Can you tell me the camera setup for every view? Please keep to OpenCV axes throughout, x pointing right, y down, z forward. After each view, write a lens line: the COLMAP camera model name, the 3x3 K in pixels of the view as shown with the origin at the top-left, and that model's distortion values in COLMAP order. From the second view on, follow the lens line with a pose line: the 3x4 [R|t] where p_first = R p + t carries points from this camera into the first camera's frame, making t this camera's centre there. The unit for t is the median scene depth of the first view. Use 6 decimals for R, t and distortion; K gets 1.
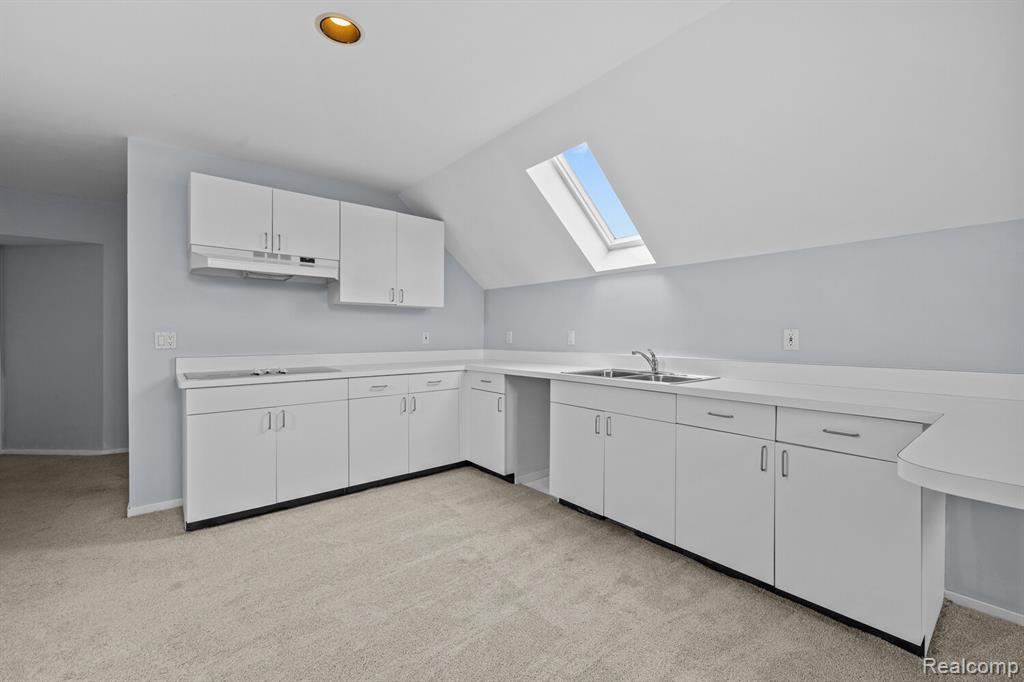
lens RADIAL K [[425.7, 0, 517.3], [0, 425.7, 336.9], [0, 0, 1]] dist [0.000548, 0.000115]
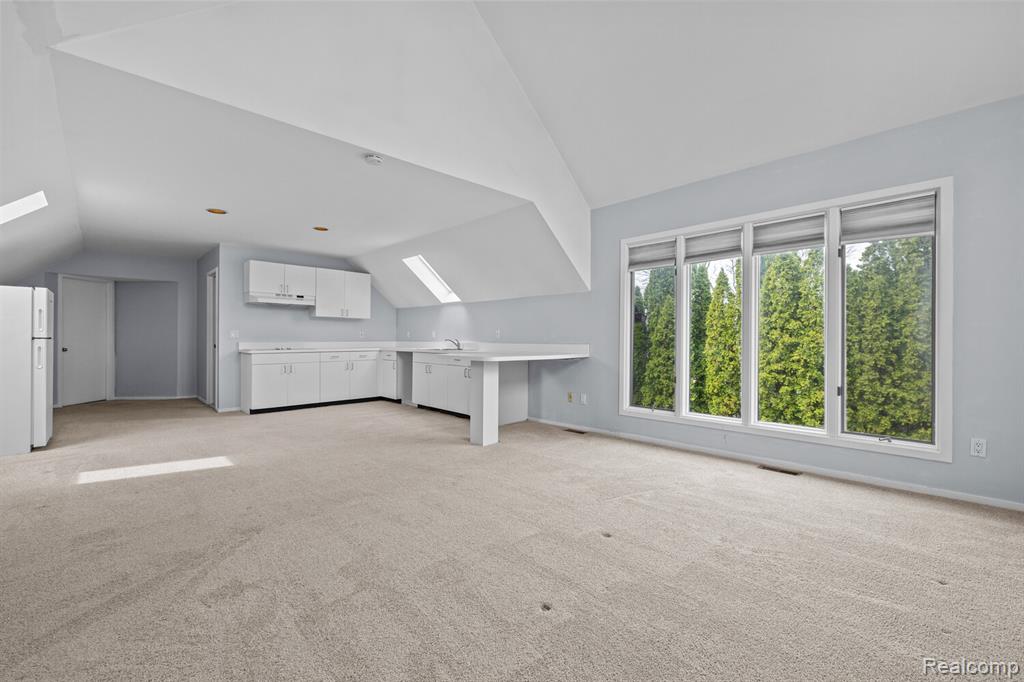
lens RADIAL K [[425.7, 0, 517.3], [0, 425.7, 336.9], [0, 0, 1]] dist [0.000548, 0.000115]
pose [[0.996821, 0.003180, 0.079607, 0.406109], [-0.002656, 0.999974, -0.006682, 0.029373], [-0.079627, 0.006450, 0.996804, -1.168784]]
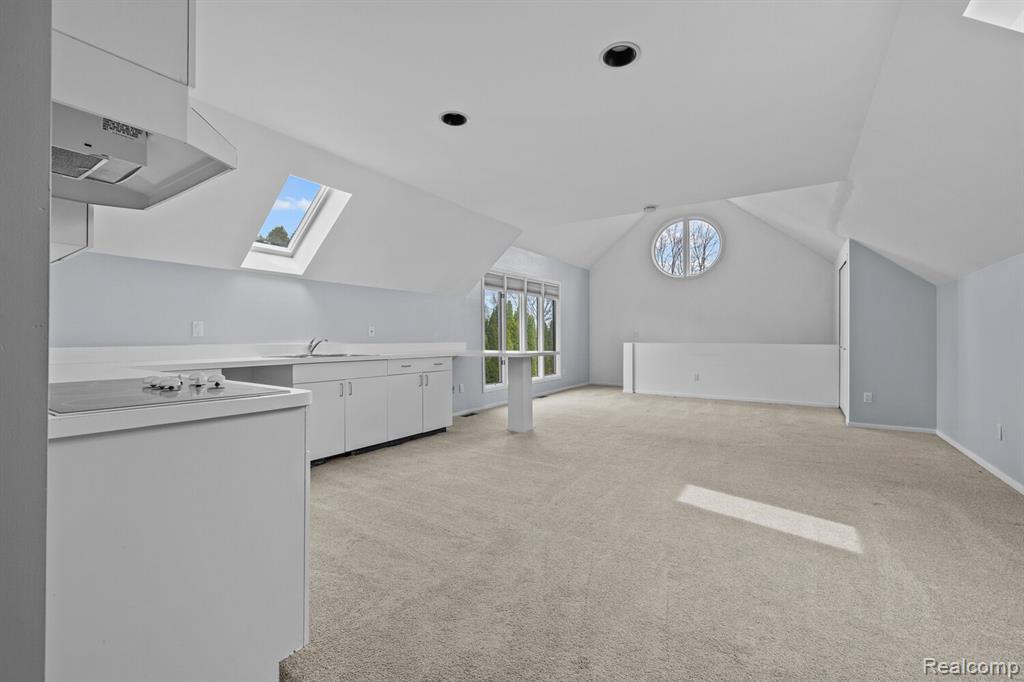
lens RADIAL K [[425.7, 0, 517.3], [0, 425.7, 336.9], [0, 0, 1]] dist [0.000548, 0.000115]
pose [[-0.294148, 0.004386, 0.955750, -1.071102], [0.007886, 0.999967, -0.002162, 0.030190], [-0.955727, 0.006901, -0.294173, 0.684971]]
